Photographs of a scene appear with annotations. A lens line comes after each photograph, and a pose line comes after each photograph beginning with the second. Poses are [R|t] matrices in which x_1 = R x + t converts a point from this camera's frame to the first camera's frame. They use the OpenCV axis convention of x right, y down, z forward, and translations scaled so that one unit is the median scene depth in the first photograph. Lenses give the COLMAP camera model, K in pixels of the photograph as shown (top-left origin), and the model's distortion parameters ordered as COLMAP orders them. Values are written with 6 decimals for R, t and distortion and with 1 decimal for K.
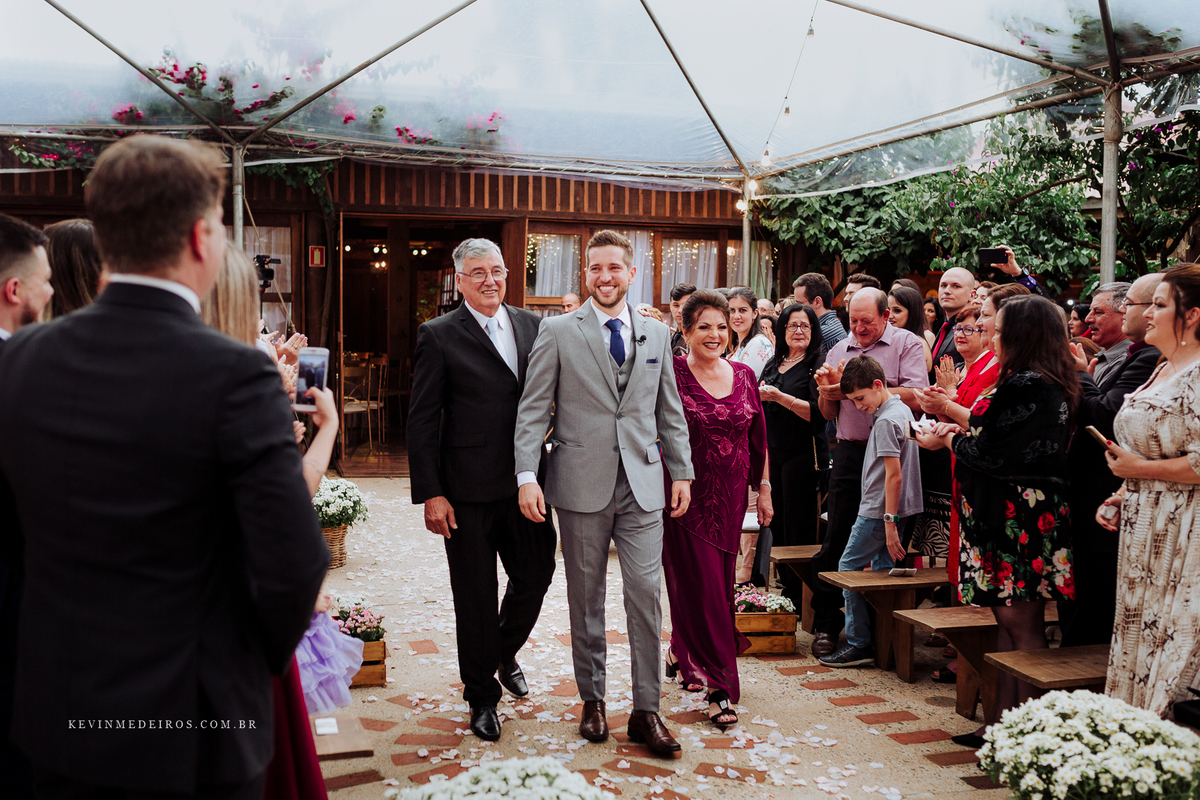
lens RADIAL K [[1268.5, 0, 600.0], [0, 1268.5, 400.0], [0, 0, 1]] dist [-0.031576, 0.036601]
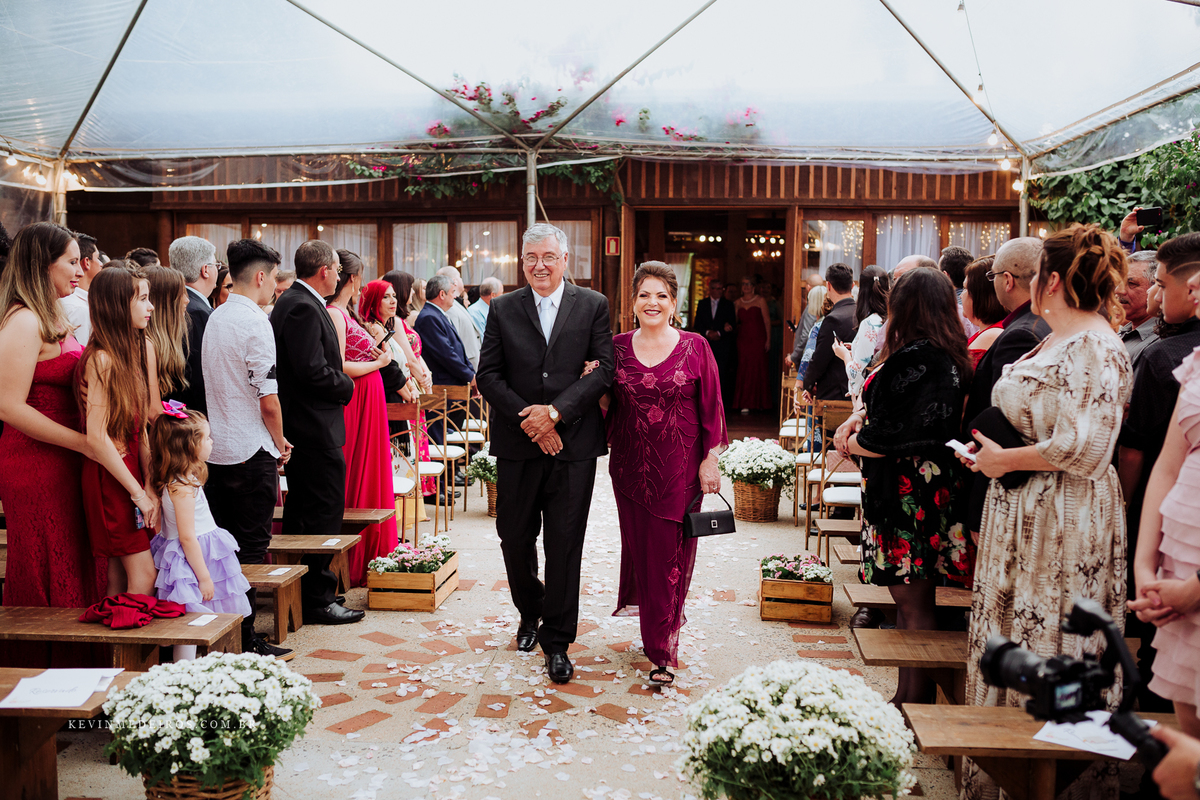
lens RADIAL K [[1188.2, 0, 600.0], [0, 1188.2, 400.0], [0, 0, 1]] dist [-0.043516, 0.031732]
pose [[0.922399, 0.027265, -0.385276, 0.188191], [-0.021799, 0.999590, 0.018549, 0.003667], [0.385624, -0.008711, 0.922615, 0.026812]]
